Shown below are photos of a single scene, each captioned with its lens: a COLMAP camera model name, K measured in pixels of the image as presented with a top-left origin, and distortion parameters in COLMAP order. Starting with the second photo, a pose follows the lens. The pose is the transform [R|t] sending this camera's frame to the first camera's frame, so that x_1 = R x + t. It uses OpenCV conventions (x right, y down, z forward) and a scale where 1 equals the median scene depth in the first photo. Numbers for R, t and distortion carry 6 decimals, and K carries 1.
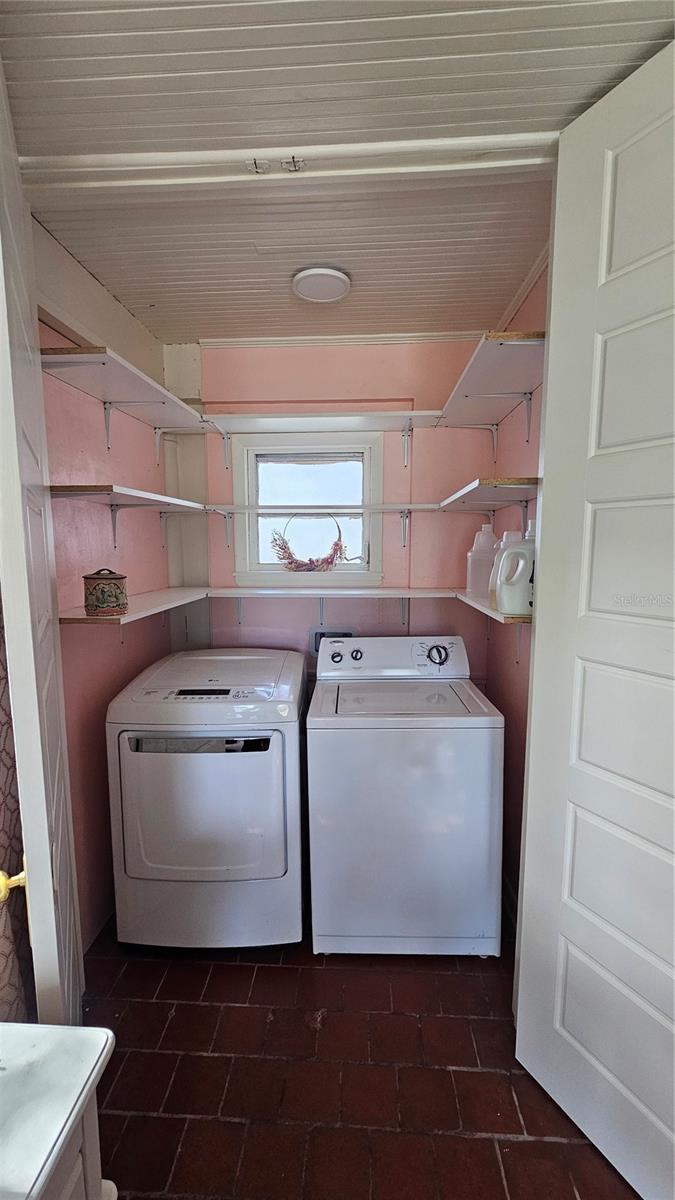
lens RADIAL K [[483.3, 0, 335.5], [0, 483.3, 600.4], [0, 0, 1]] dist [0.002040, -0.001179]
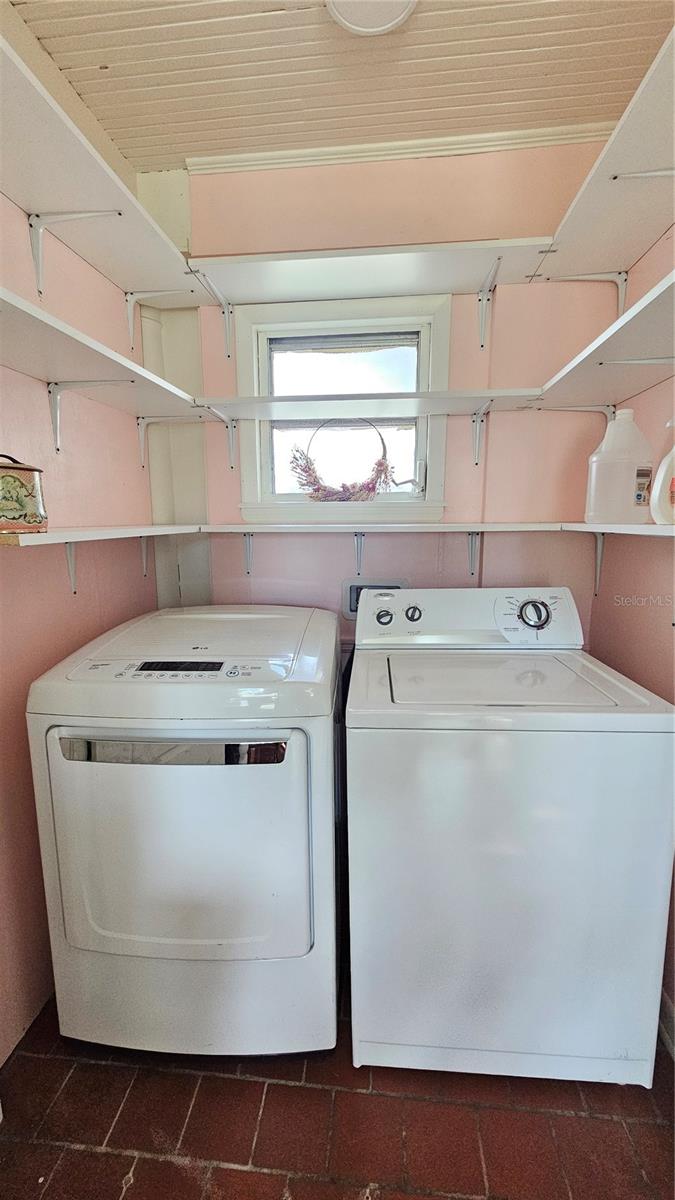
lens RADIAL K [[483.3, 0, 343.0], [0, 483.3, 597.4], [0, 0, 1]] dist [0.002040, -0.001179]
pose [[0.999521, 0.005972, -0.030352, -0.036869], [-0.004404, 0.998665, 0.051474, 0.056264], [0.030619, -0.051315, 0.998213, 0.320267]]
